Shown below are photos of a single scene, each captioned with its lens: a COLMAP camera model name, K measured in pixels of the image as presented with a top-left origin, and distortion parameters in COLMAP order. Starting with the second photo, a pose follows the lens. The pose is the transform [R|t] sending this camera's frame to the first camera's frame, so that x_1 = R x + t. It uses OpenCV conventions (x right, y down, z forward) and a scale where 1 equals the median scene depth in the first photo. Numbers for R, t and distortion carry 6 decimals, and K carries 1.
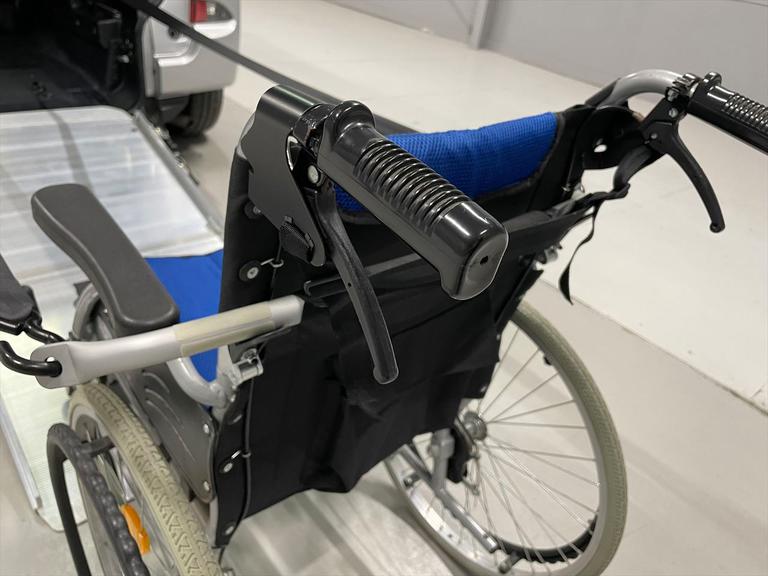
lens RADIAL K [[597.6, 0, 384.0], [0, 597.6, 288.0], [0, 0, 1]] dist [0.097285, -0.084666]
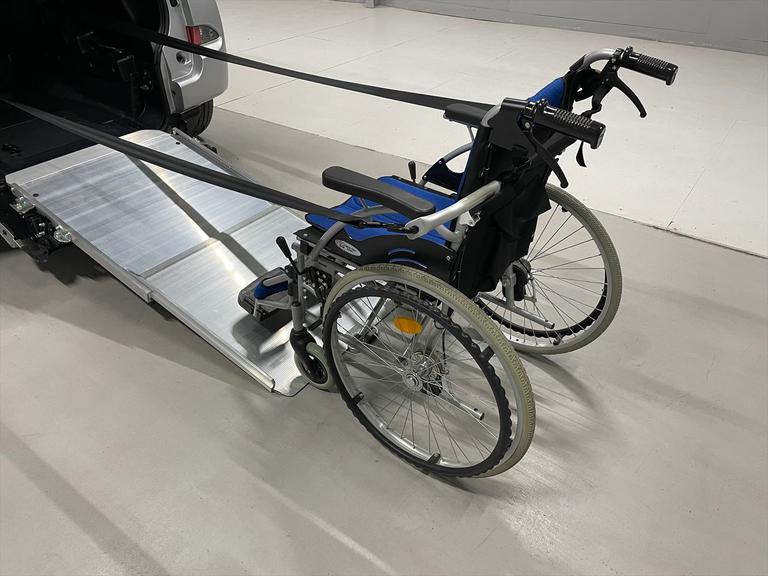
lens RADIAL K [[597.6, 0, 384.0], [0, 597.6, 288.0], [0, 0, 1]] dist [0.097285, -0.084666]
pose [[0.962254, -0.246449, 0.115457, -0.677587], [0.237980, 0.967772, 0.082361, 0.088694], [-0.132034, -0.051775, 0.989892, -0.963667]]
